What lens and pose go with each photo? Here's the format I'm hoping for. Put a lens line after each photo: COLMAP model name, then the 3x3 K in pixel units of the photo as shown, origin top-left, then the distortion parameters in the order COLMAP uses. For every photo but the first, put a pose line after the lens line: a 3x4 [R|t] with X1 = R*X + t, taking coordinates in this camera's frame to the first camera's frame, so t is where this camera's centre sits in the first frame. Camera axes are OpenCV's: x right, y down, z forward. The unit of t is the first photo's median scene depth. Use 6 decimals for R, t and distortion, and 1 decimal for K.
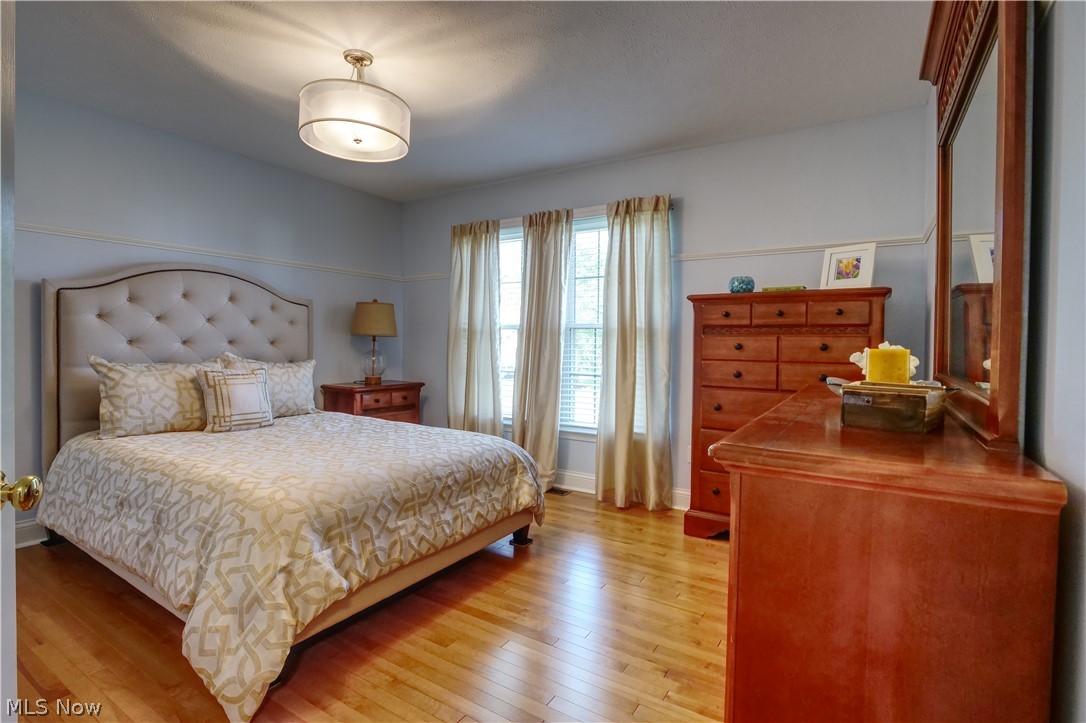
lens RADIAL K [[527.4, 0, 534.6], [0, 527.4, 351.3], [0, 0, 1]] dist [-0.012945, 0.000178]
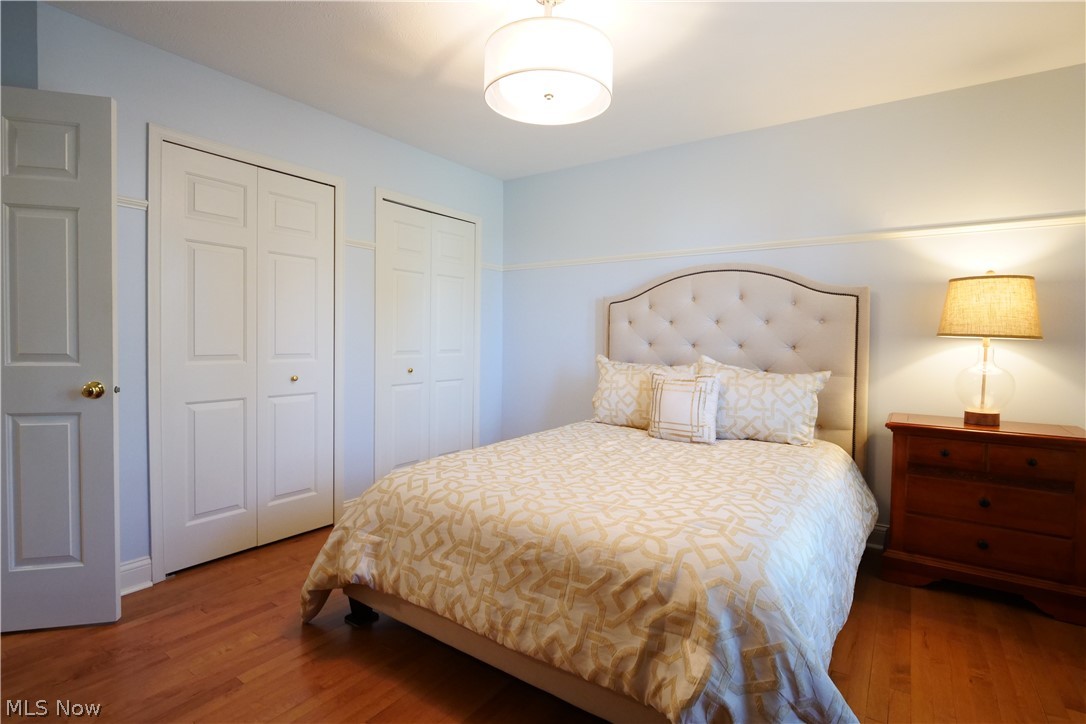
lens RADIAL K [[527.4, 0, 534.6], [0, 527.4, 351.8], [0, 0, 1]] dist [-0.012945, 0.000178]
pose [[-0.057845, 0.013896, -0.998229, 0.306089], [-0.030412, 0.999415, 0.015674, -0.009923], [0.997862, 0.031265, -0.057389, 0.652784]]
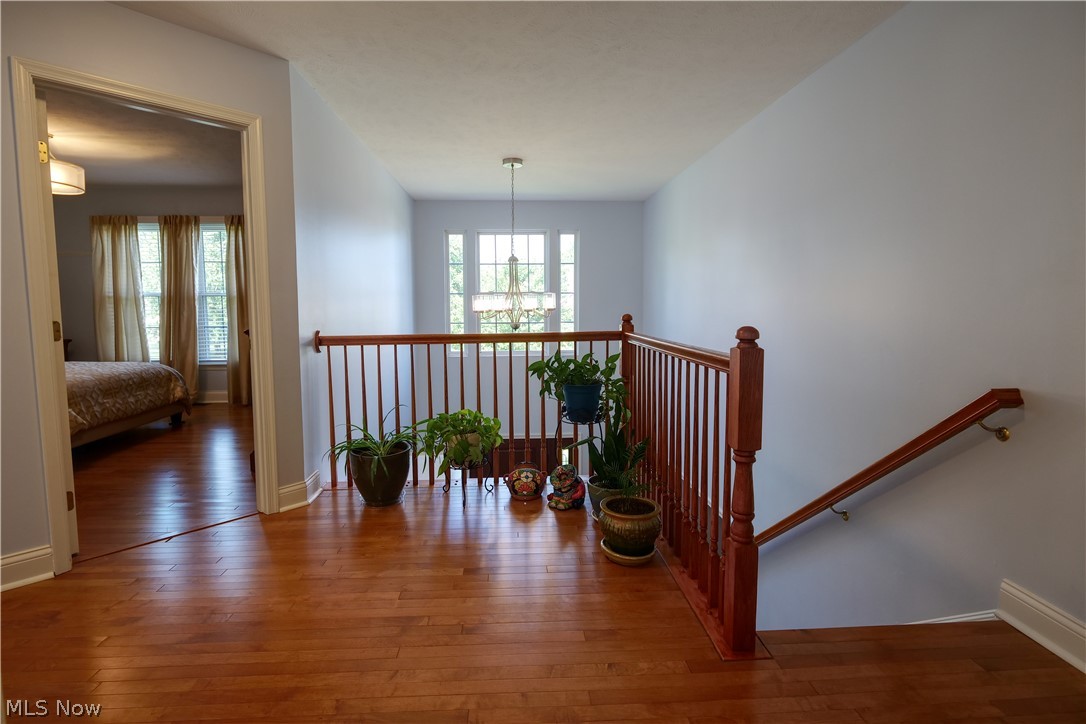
lens RADIAL K [[530.0, 0, 532.7], [0, 530.0, 351.2], [0, 0, 1]] dist [-0.018544, -0.000265]
pose [[0.814560, -0.063407, 0.576604, -0.041610], [0.023459, 0.996796, 0.076474, 0.020926], [-0.579605, -0.048766, 0.813437, -0.801531]]
